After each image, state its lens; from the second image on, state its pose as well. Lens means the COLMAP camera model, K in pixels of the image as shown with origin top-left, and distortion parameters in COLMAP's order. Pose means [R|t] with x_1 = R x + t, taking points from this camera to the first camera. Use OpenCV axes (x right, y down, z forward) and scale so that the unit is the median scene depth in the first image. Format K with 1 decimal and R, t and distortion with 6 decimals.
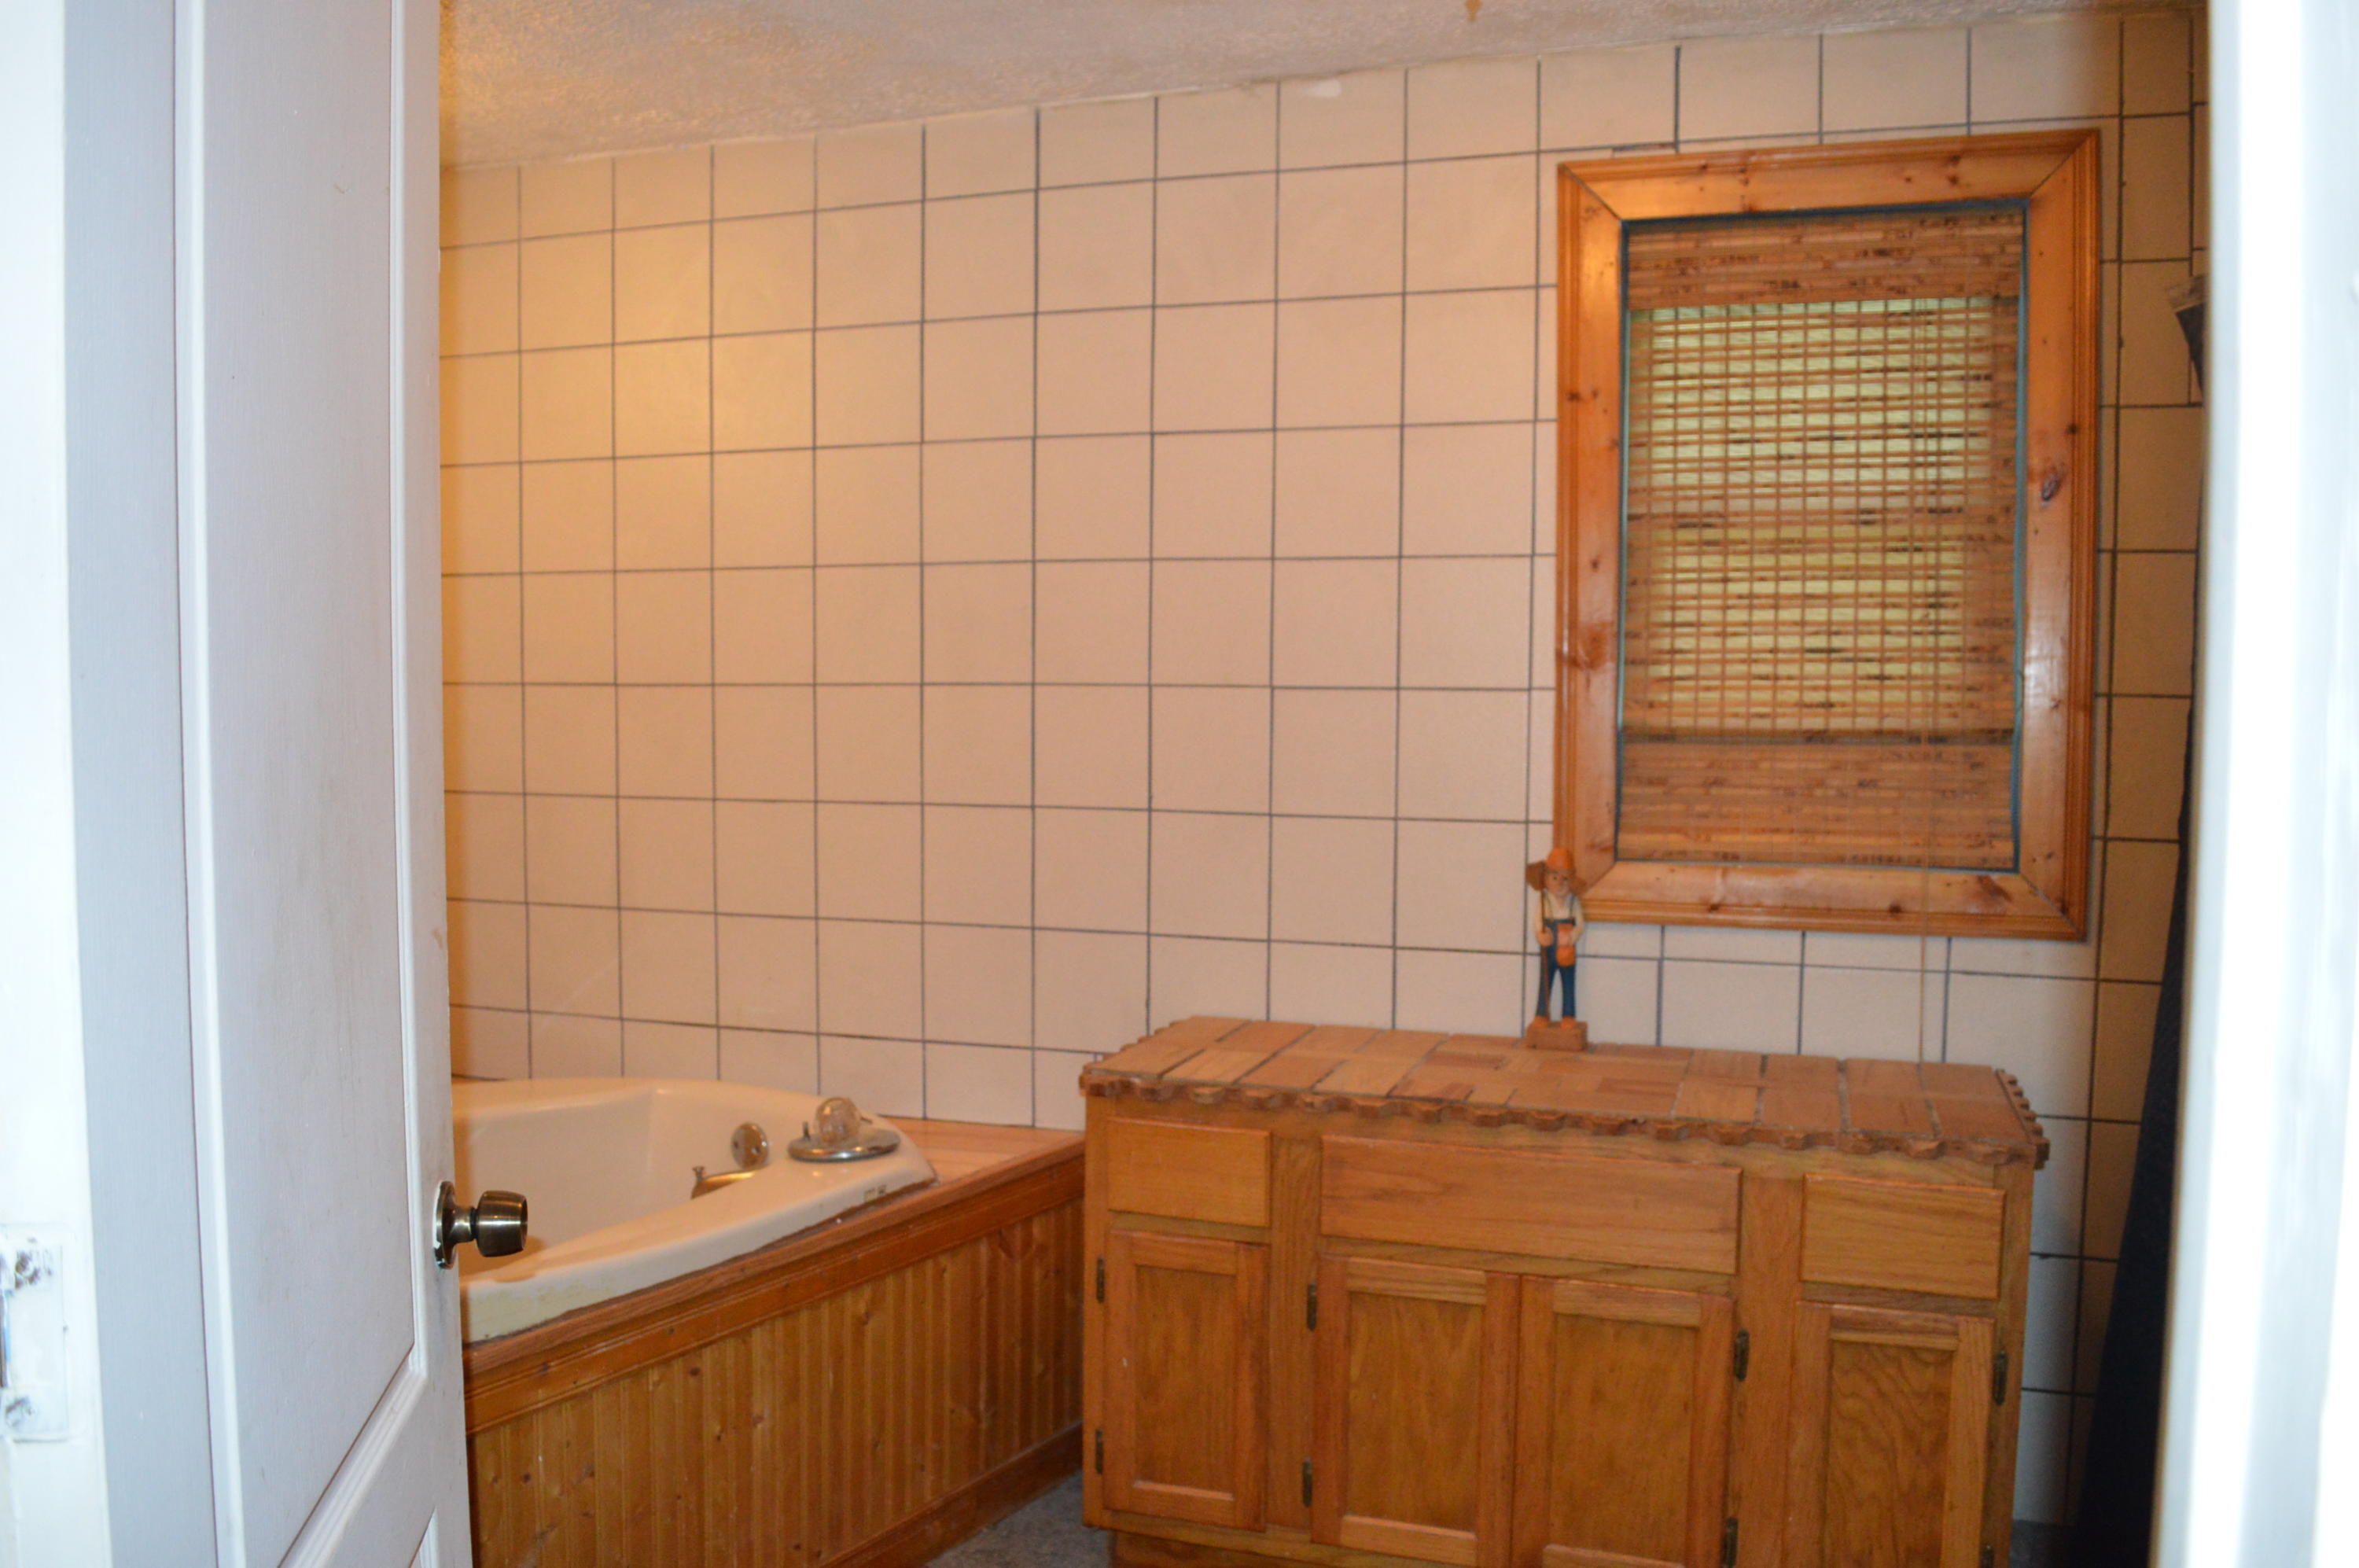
lens RADIAL K [[1869.9, 0, 1174.2], [0, 1869.9, 791.7], [0, 0, 1]] dist [-0.084361, 0.010573]
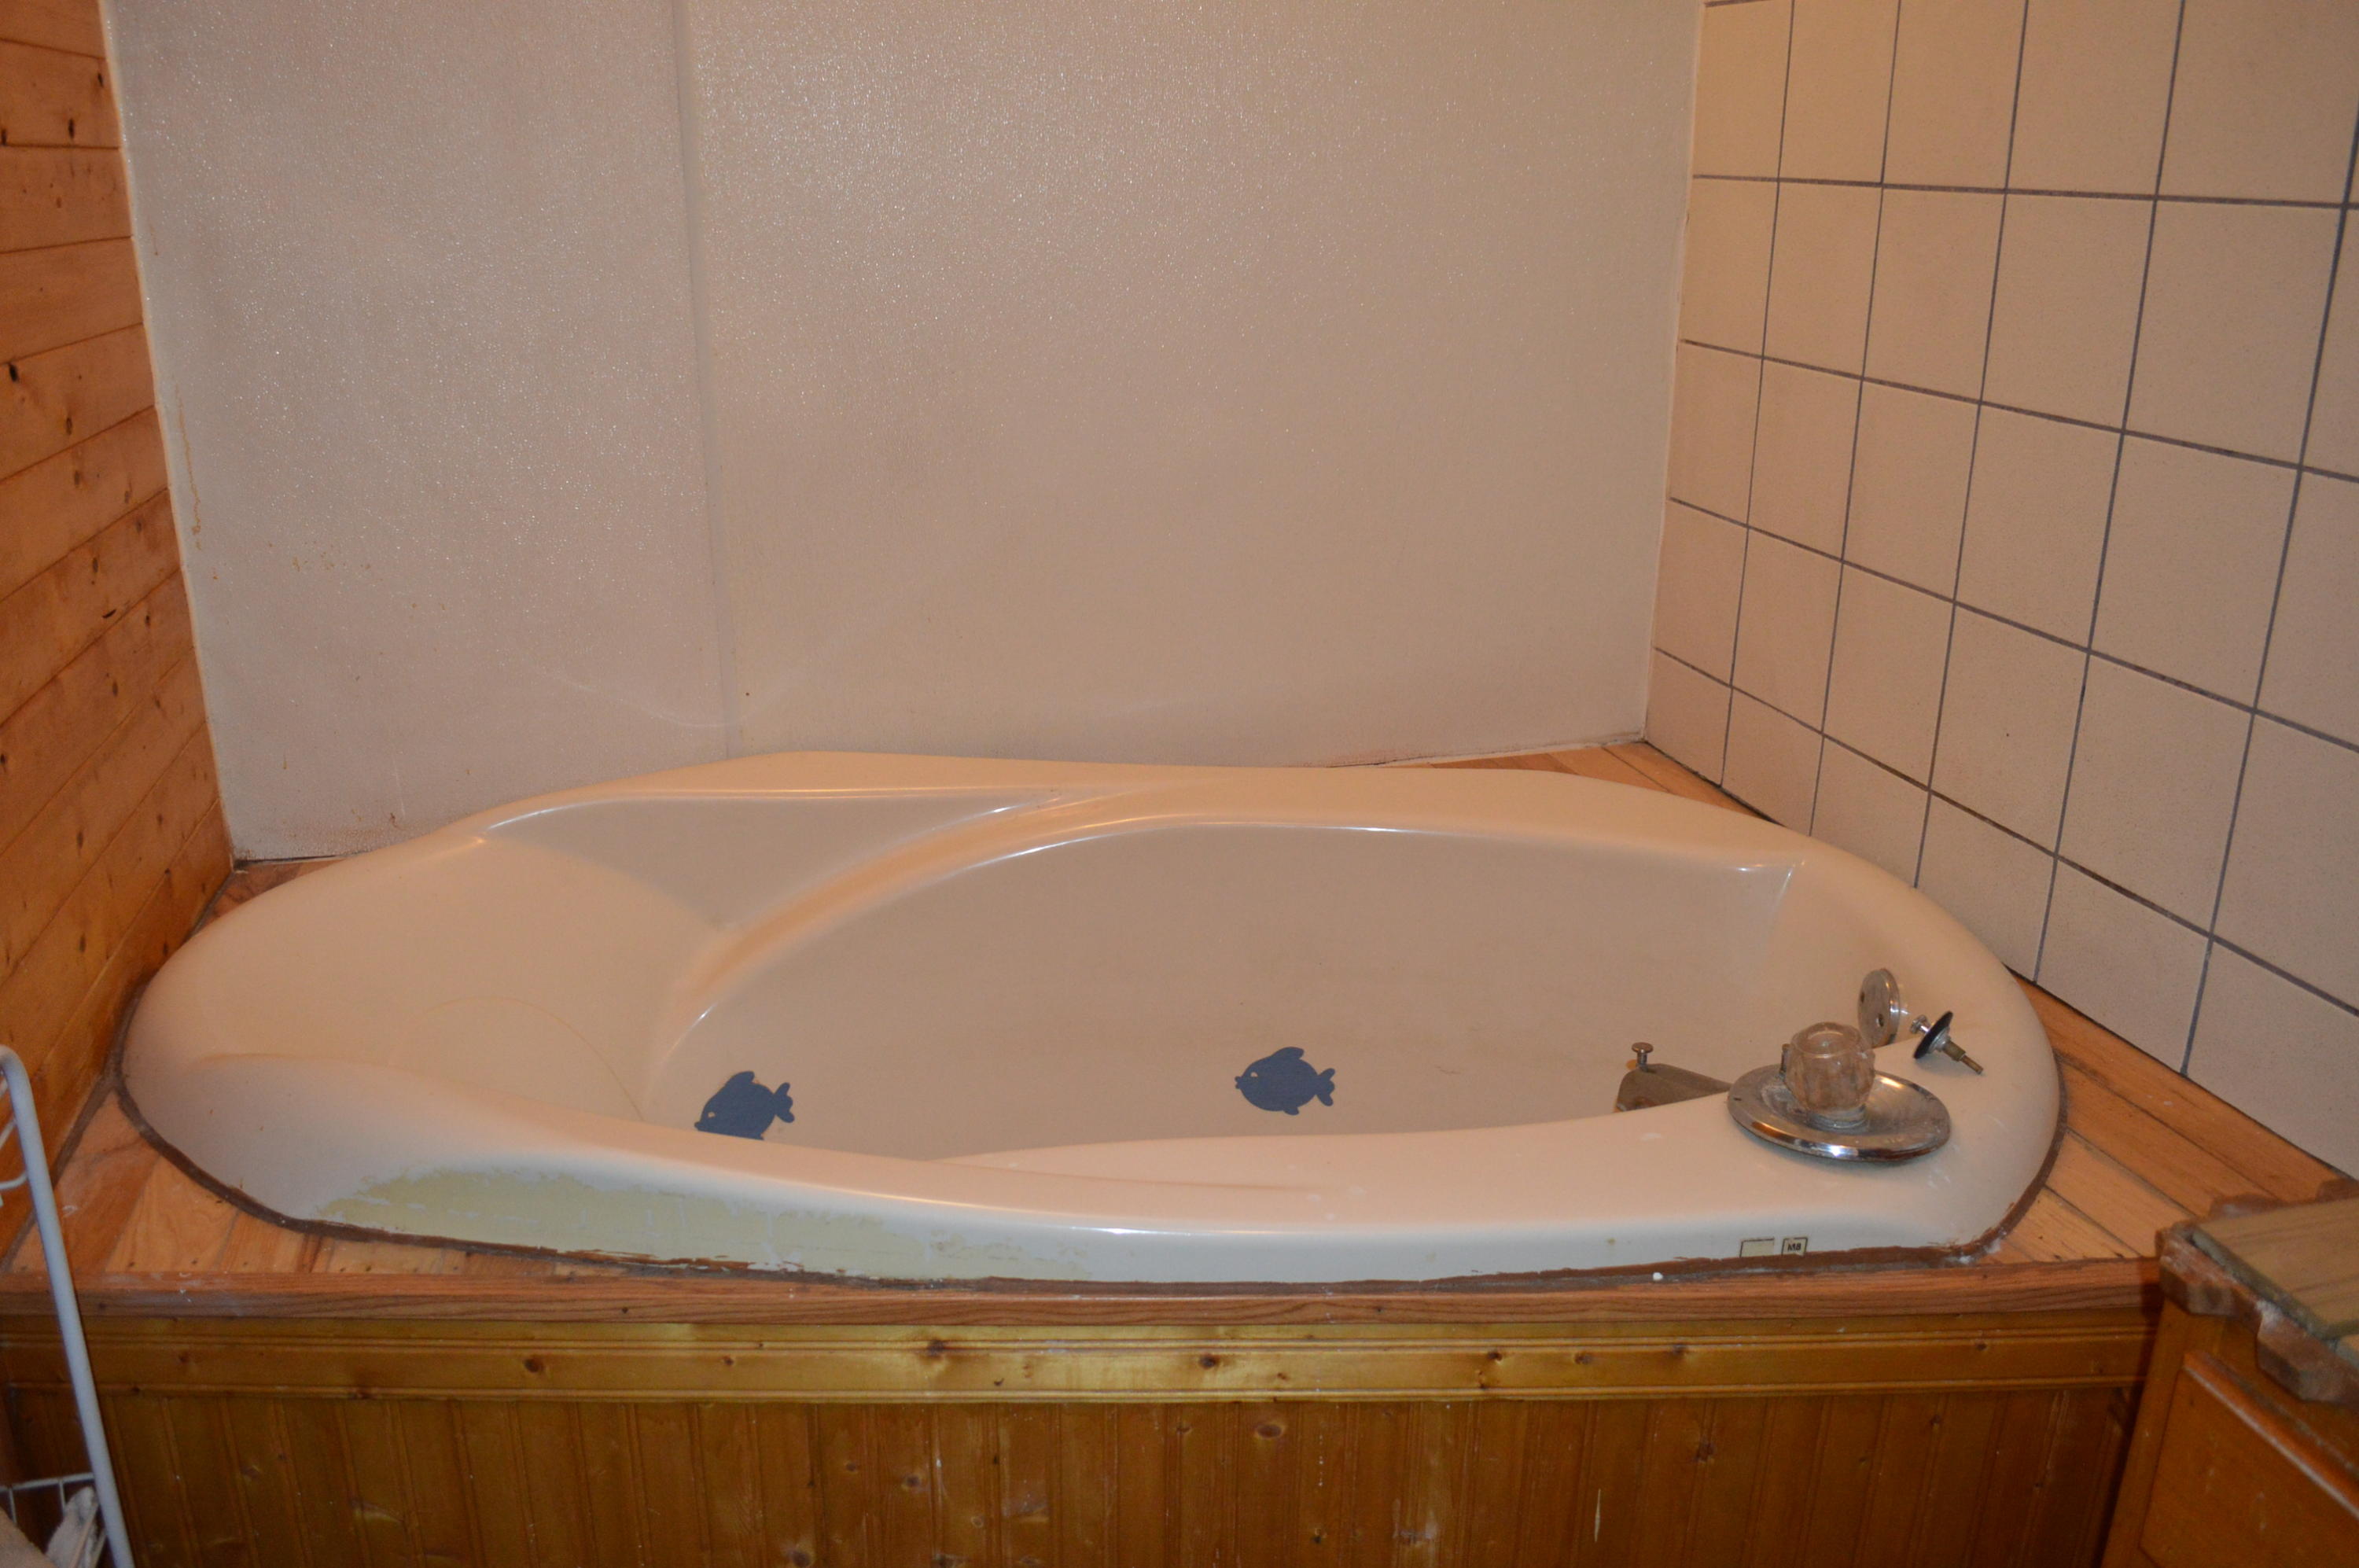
lens RADIAL K [[1869.9, 0, 1174.2], [0, 1869.9, 791.7], [0, 0, 1]] dist [-0.084361, 0.010573]
pose [[0.532607, 0.271667, -0.801578, 0.118223], [-0.045710, 0.954936, 0.293270, -0.041771], [0.845127, -0.119557, 0.521024, 0.594476]]
